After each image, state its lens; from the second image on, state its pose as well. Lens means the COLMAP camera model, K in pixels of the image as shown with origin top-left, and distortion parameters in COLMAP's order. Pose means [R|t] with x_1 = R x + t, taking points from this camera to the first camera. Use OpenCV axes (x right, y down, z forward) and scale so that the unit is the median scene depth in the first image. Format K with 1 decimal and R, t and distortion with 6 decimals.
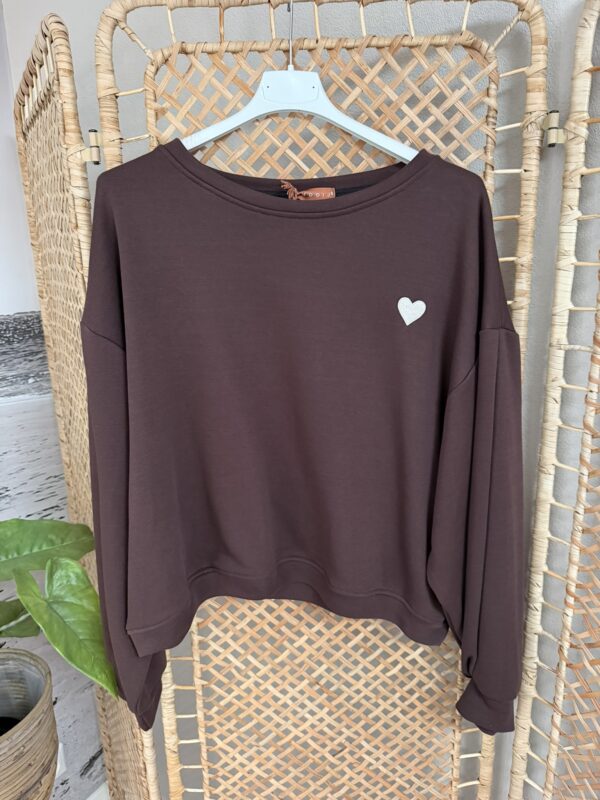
lens RADIAL K [[552.4, 0, 305.3], [0, 552.4, 402.8], [0, 0, 1]] dist [-0.010692, -0.002507]
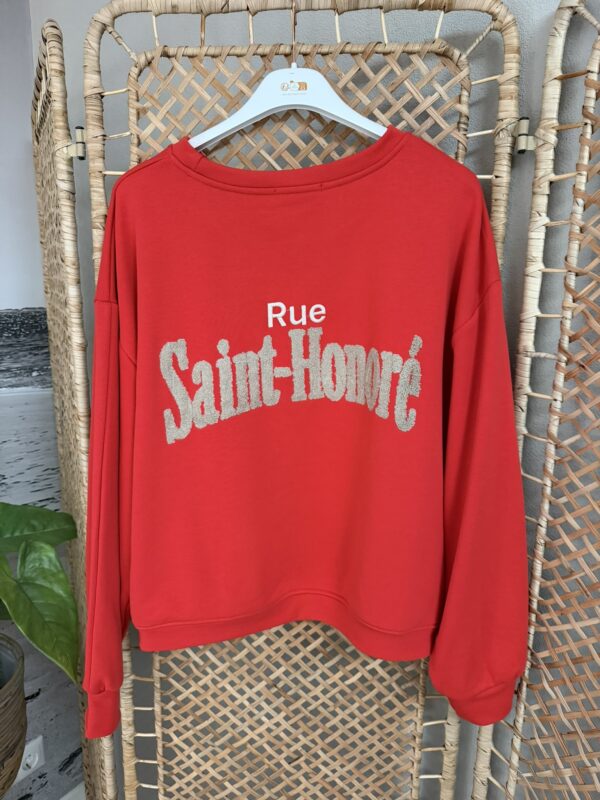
lens RADIAL K [[554.1, 0, 302.9], [0, 554.1, 403.2], [0, 0, 1]] dist [-0.012331, -0.001806]
pose [[0.996691, 0.053764, -0.060965, 0.104561], [-0.056106, 0.997725, -0.037375, 0.037303], [0.058817, 0.040672, 0.997440, -0.005921]]
